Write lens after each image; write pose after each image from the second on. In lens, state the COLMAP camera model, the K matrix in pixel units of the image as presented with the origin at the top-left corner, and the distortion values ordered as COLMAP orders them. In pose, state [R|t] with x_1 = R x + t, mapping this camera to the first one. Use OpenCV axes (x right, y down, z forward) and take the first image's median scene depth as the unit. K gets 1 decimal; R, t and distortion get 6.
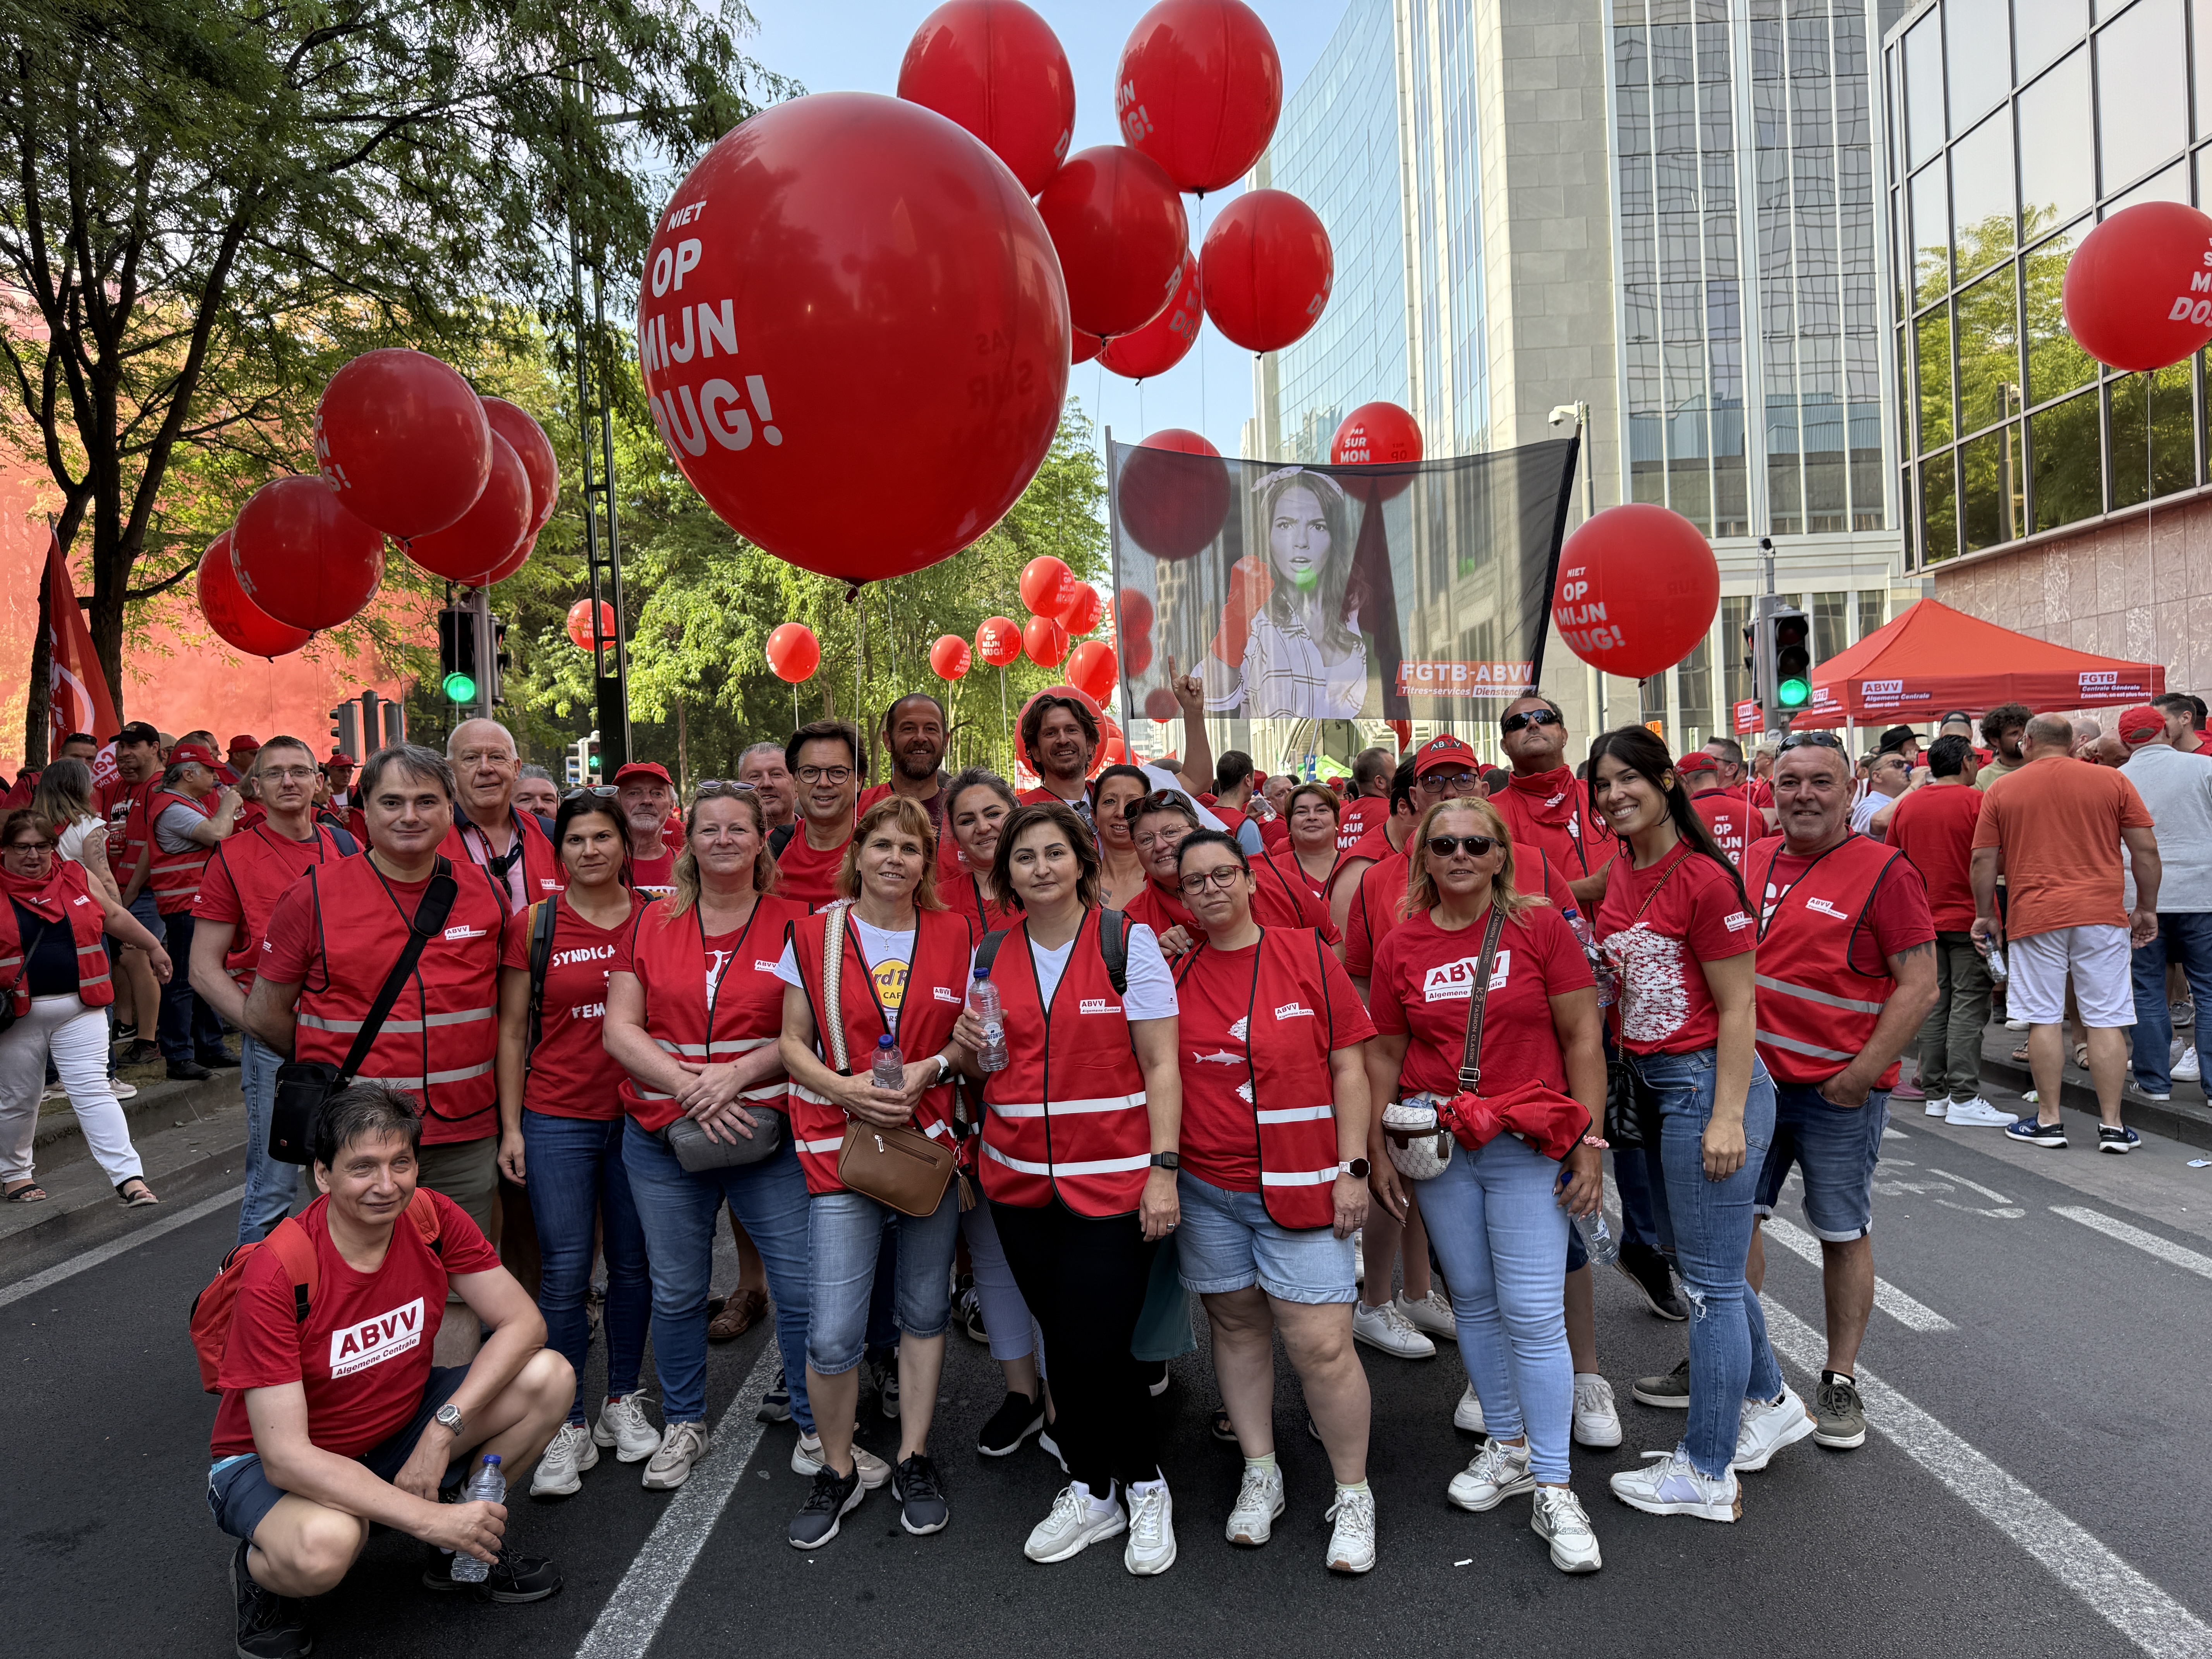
lens RADIAL K [[1570.2, 0, 1157.8], [0, 1570.2, 902.2], [0, 0, 1]] dist [-0.034356, 0.005562]
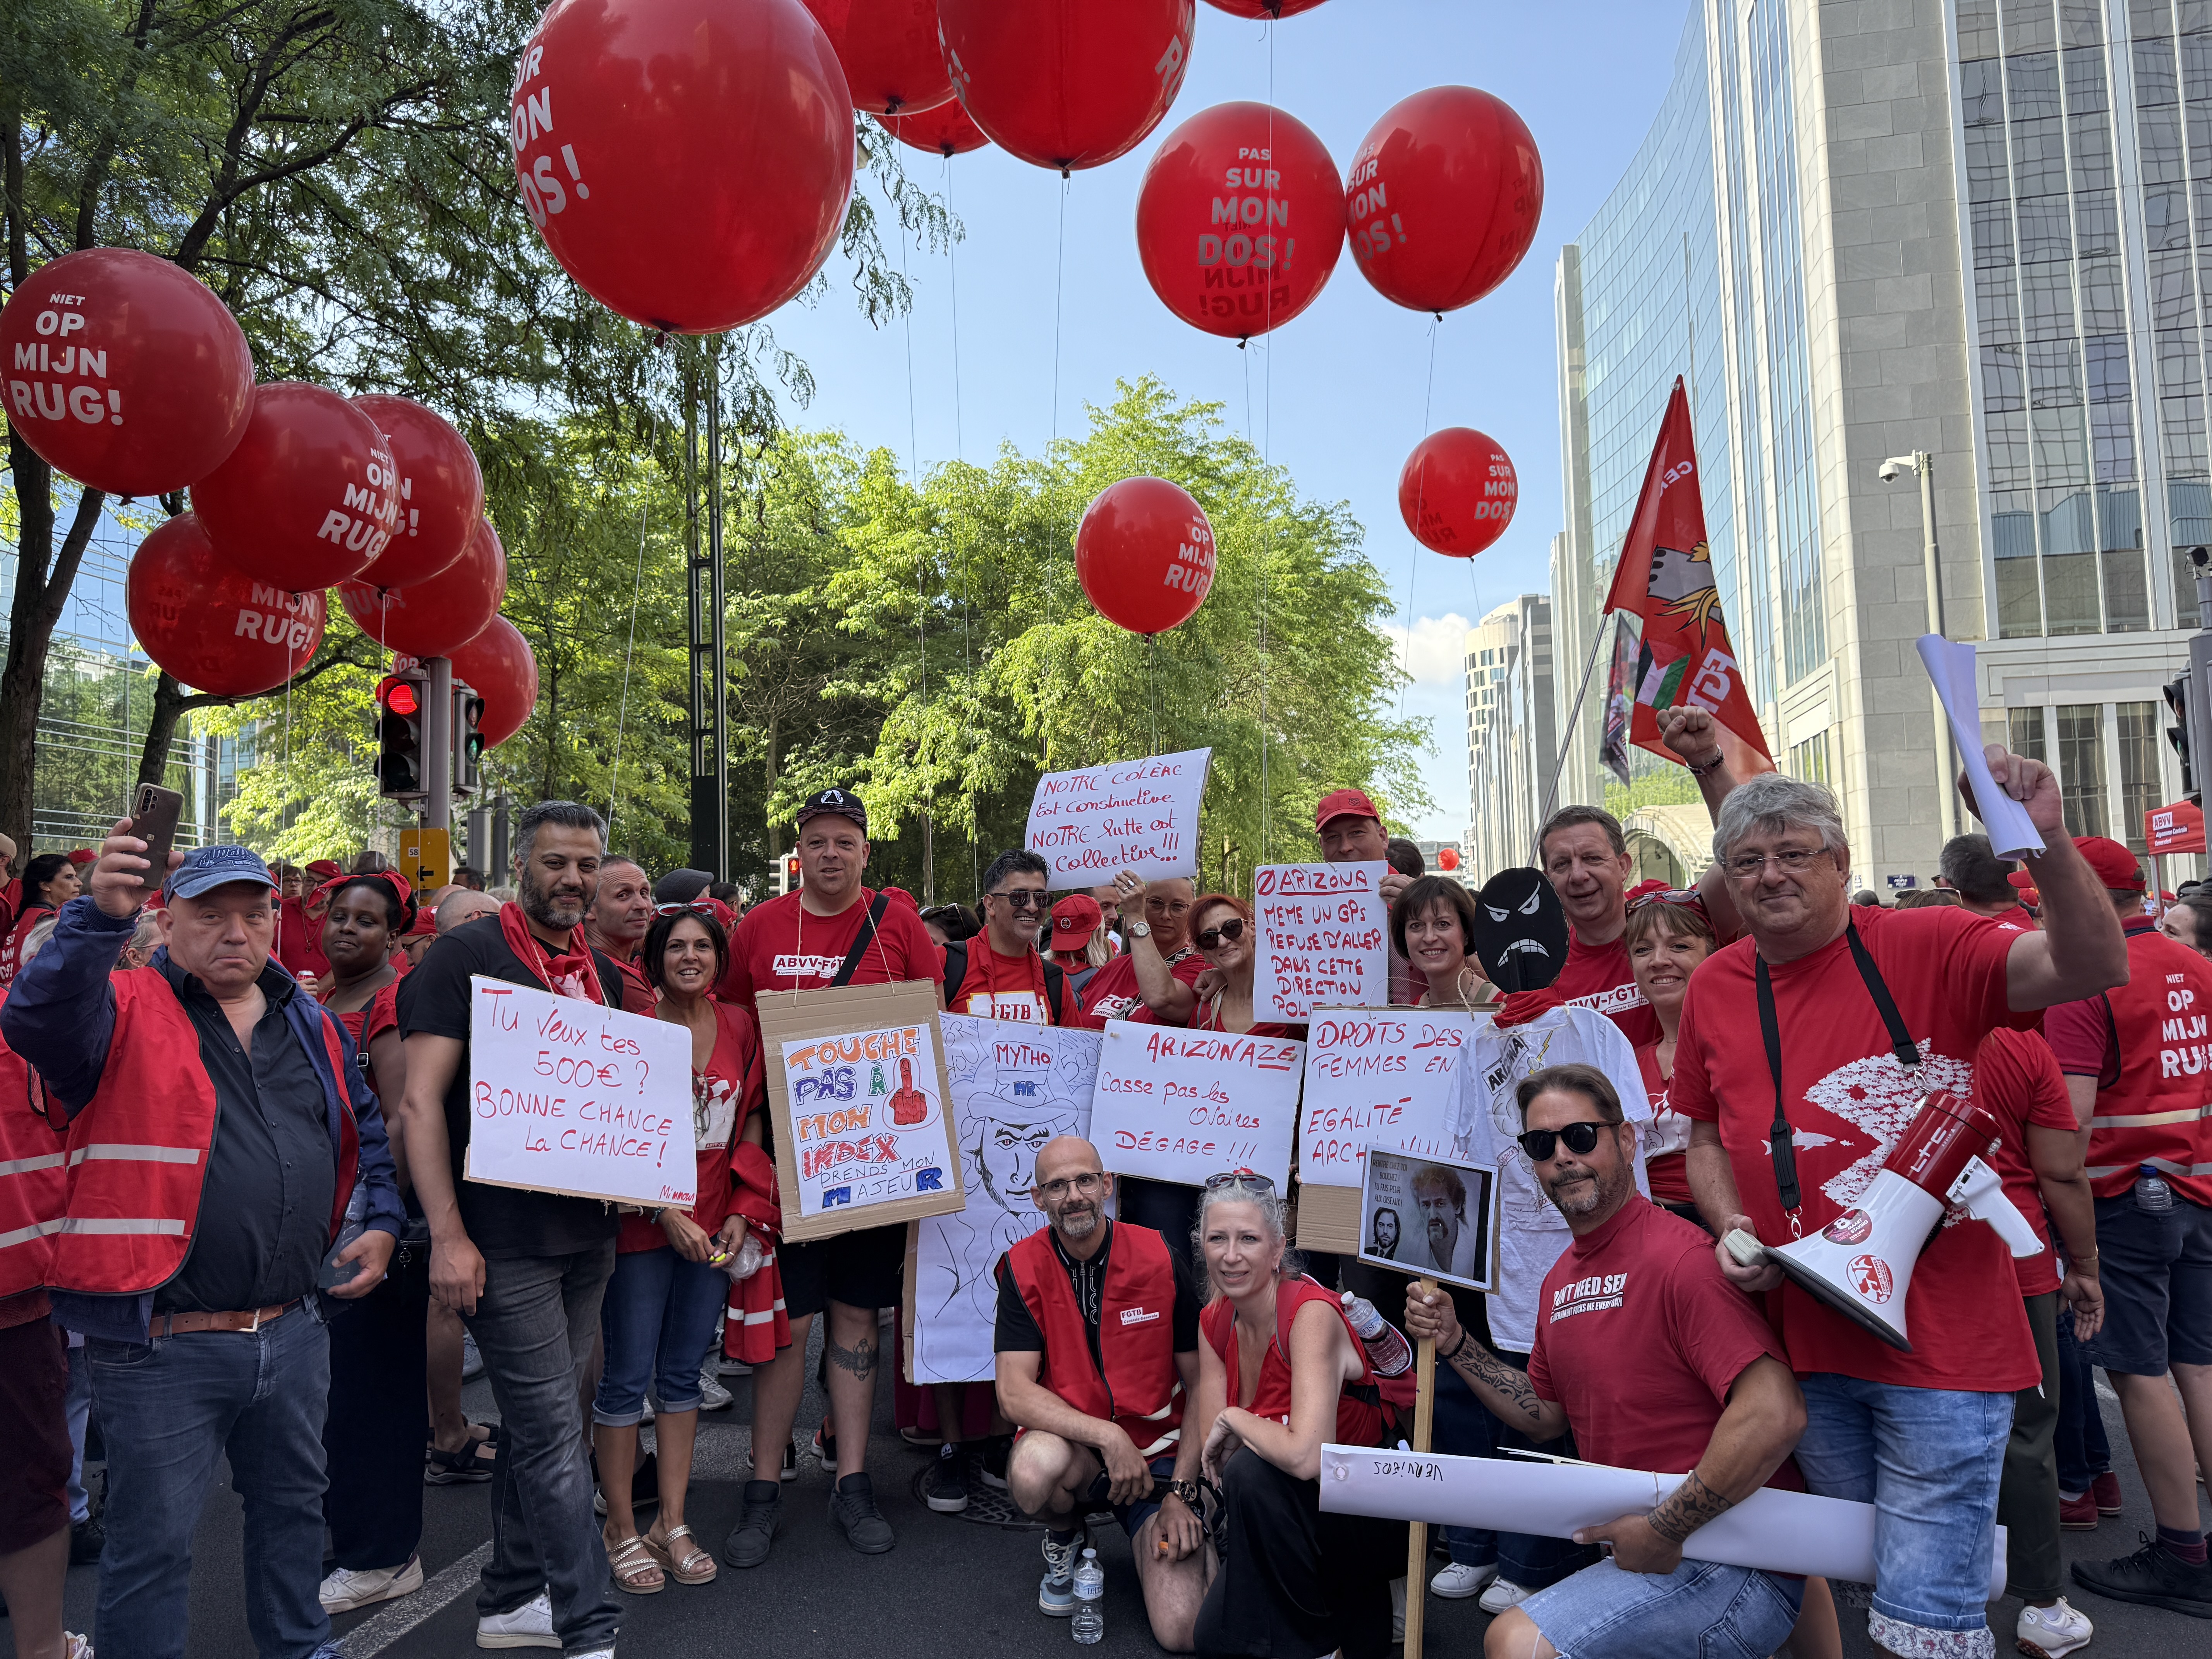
lens RADIAL K [[1543.9, 0, 1104.5], [0, 1543.9, 879.4], [0, 0, 1]] dist [-0.010262, -0.002956]
pose [[0.971634, 0.003865, -0.236457, 0.035562], [-0.026455, 0.995367, -0.092437, -0.005328], [0.235005, 0.096071, 0.967235, 0.104829]]
